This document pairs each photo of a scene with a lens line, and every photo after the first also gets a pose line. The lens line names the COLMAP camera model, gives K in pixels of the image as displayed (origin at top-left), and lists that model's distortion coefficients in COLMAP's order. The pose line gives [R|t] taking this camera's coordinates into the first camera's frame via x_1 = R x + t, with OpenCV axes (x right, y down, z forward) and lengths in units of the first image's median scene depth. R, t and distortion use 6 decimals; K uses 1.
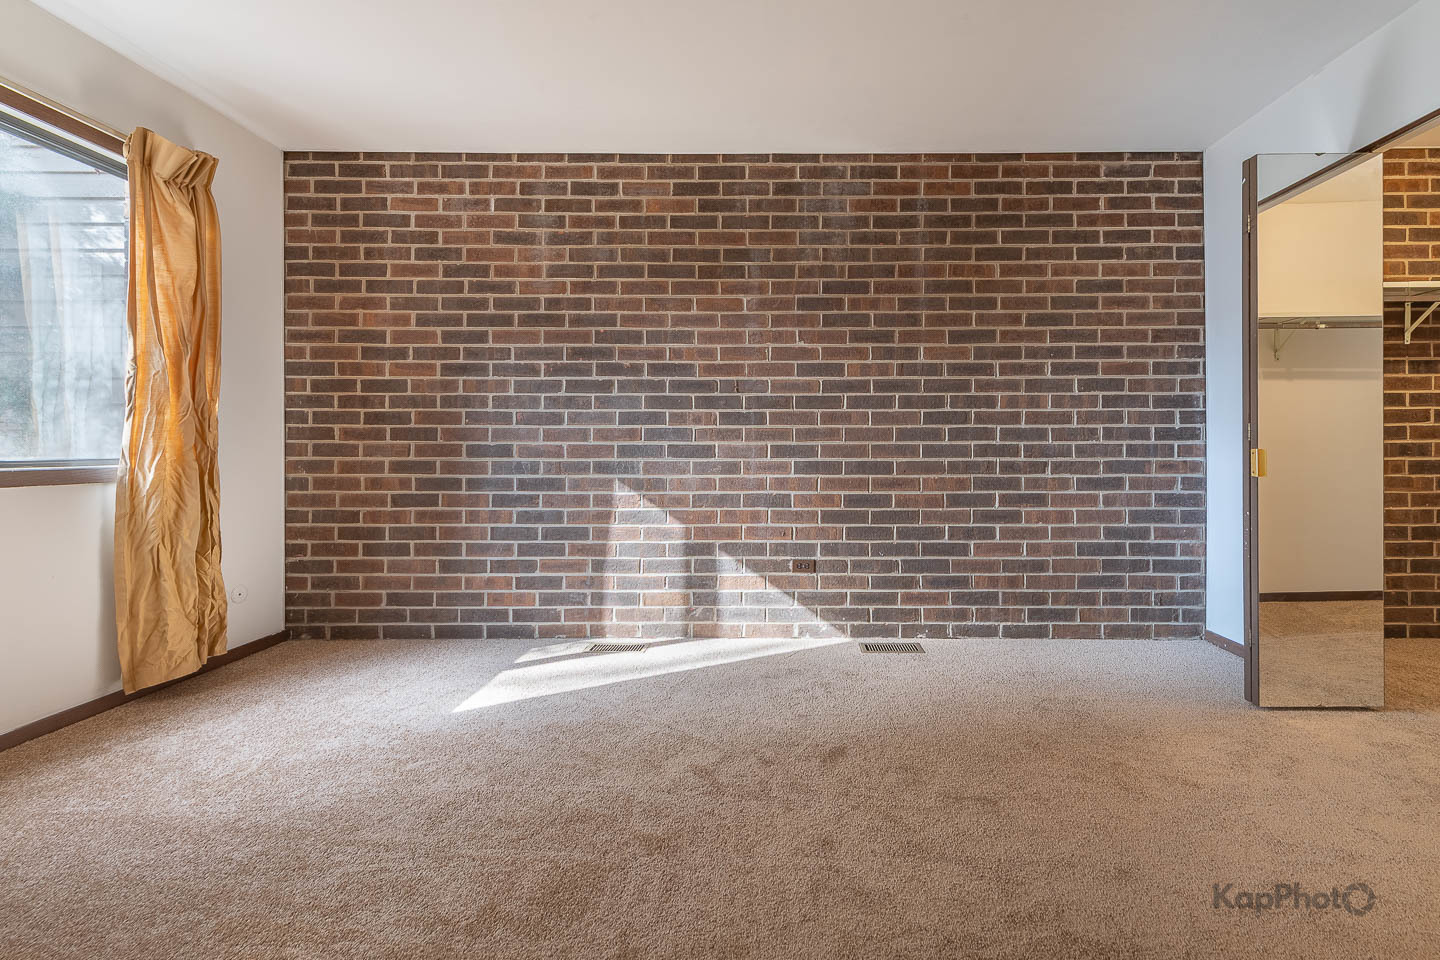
lens RADIAL K [[611.0, 0, 720.6], [0, 611.0, 448.0], [0, 0, 1]] dist [0.021261, -0.013485]
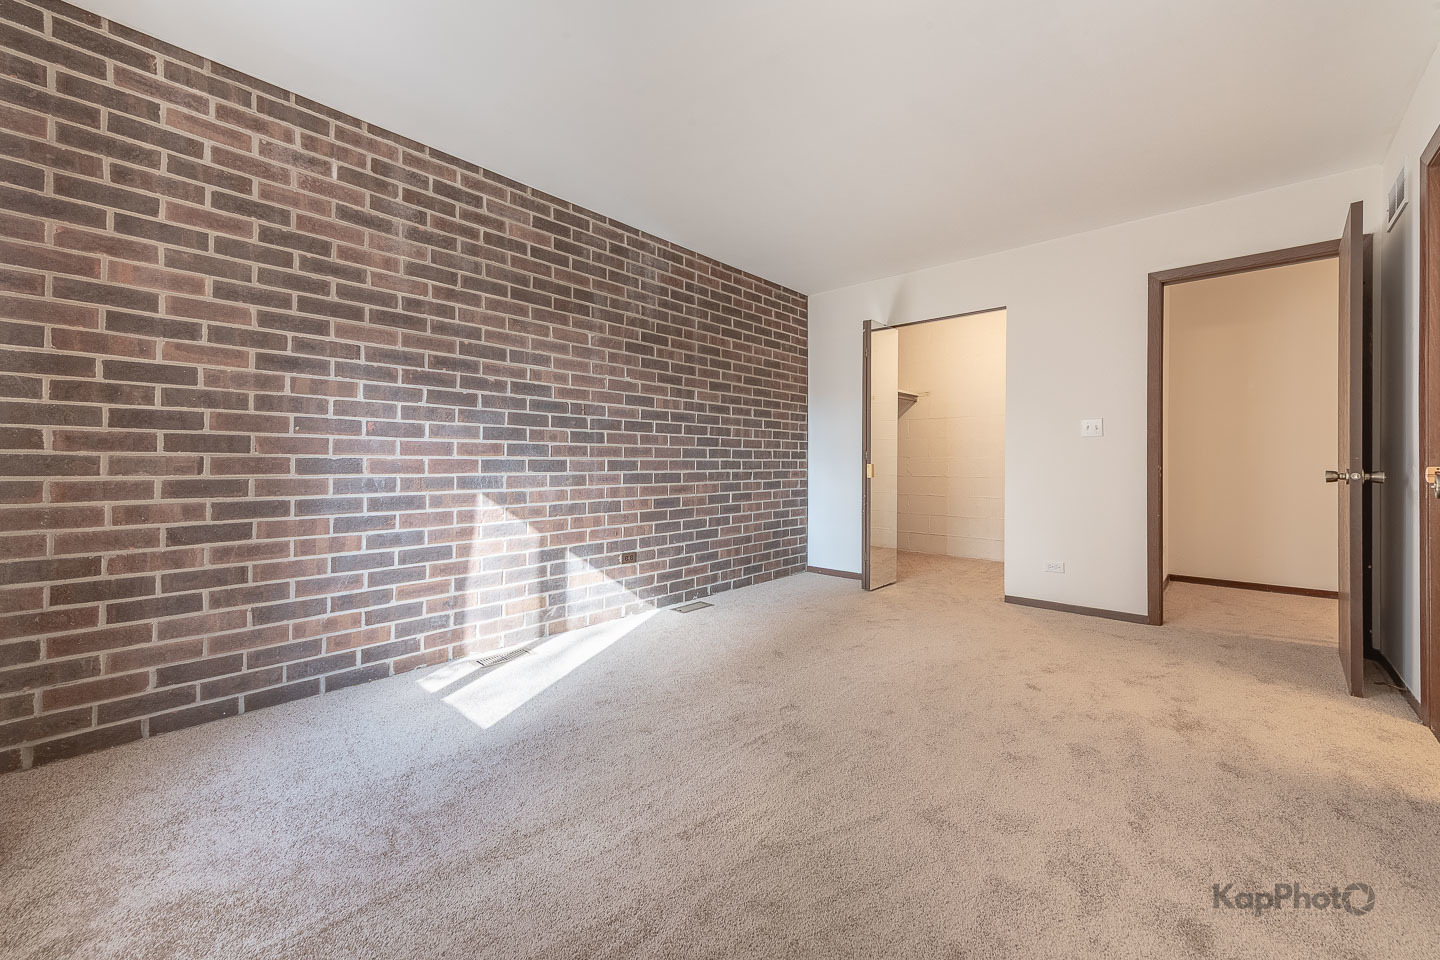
lens RADIAL K [[594.1, 0, 753.5], [0, 594.1, 465.6], [0, 0, 1]] dist [0.000198, -0.000690]
pose [[0.627679, -0.002093, 0.778469, -0.643846], [-0.002247, 0.999987, 0.004500, -0.000661], [-0.778469, -0.004574, 0.627666, 0.047644]]
